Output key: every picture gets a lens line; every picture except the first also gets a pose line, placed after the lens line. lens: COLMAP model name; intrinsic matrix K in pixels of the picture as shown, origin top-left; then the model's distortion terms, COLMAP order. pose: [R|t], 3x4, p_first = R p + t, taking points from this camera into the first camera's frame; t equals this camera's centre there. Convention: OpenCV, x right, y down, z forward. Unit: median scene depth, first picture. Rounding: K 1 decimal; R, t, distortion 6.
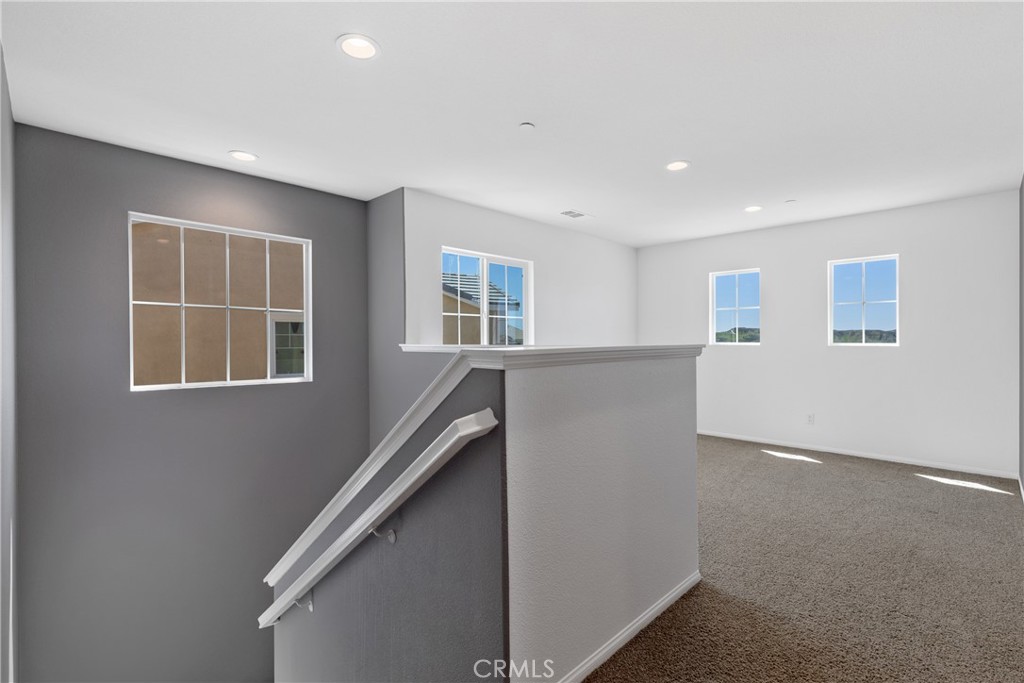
lens RADIAL K [[463.2, 0, 512.5], [0, 463.2, 340.1], [0, 0, 1]] dist [0.000421, 0.000103]
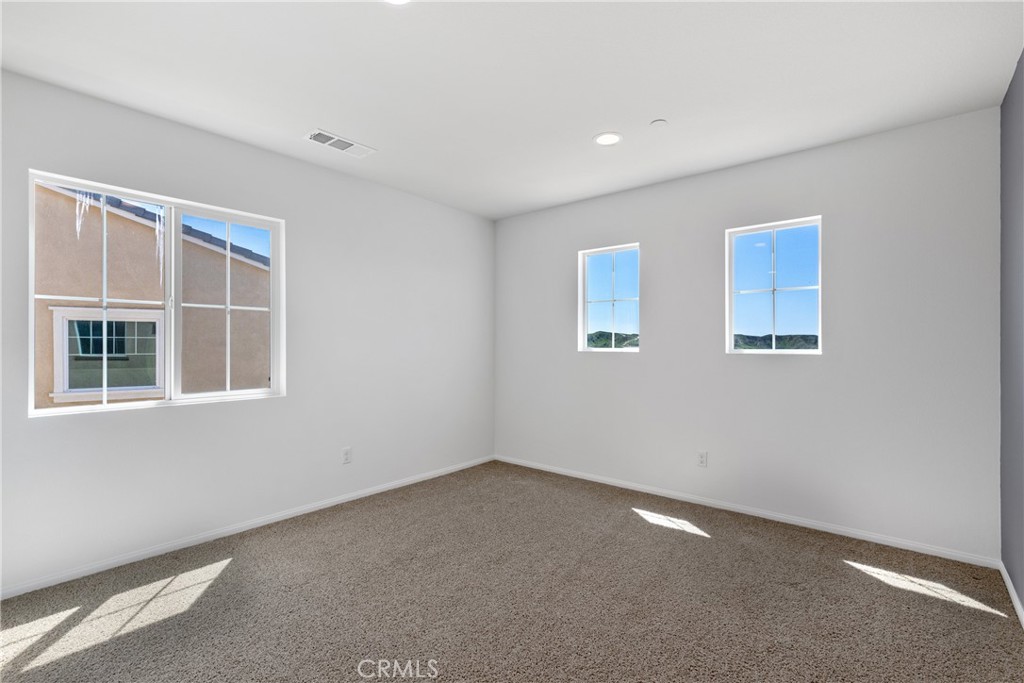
lens RADIAL K [[463.2, 0, 510.8], [0, 463.2, 341.9], [0, 0, 1]] dist [0.000421, 0.000103]
pose [[0.995752, 0.001760, 0.092061, 0.317678], [-0.001329, 0.999988, -0.004739, -0.000684], [-0.092068, 0.004597, 0.995742, 0.366561]]
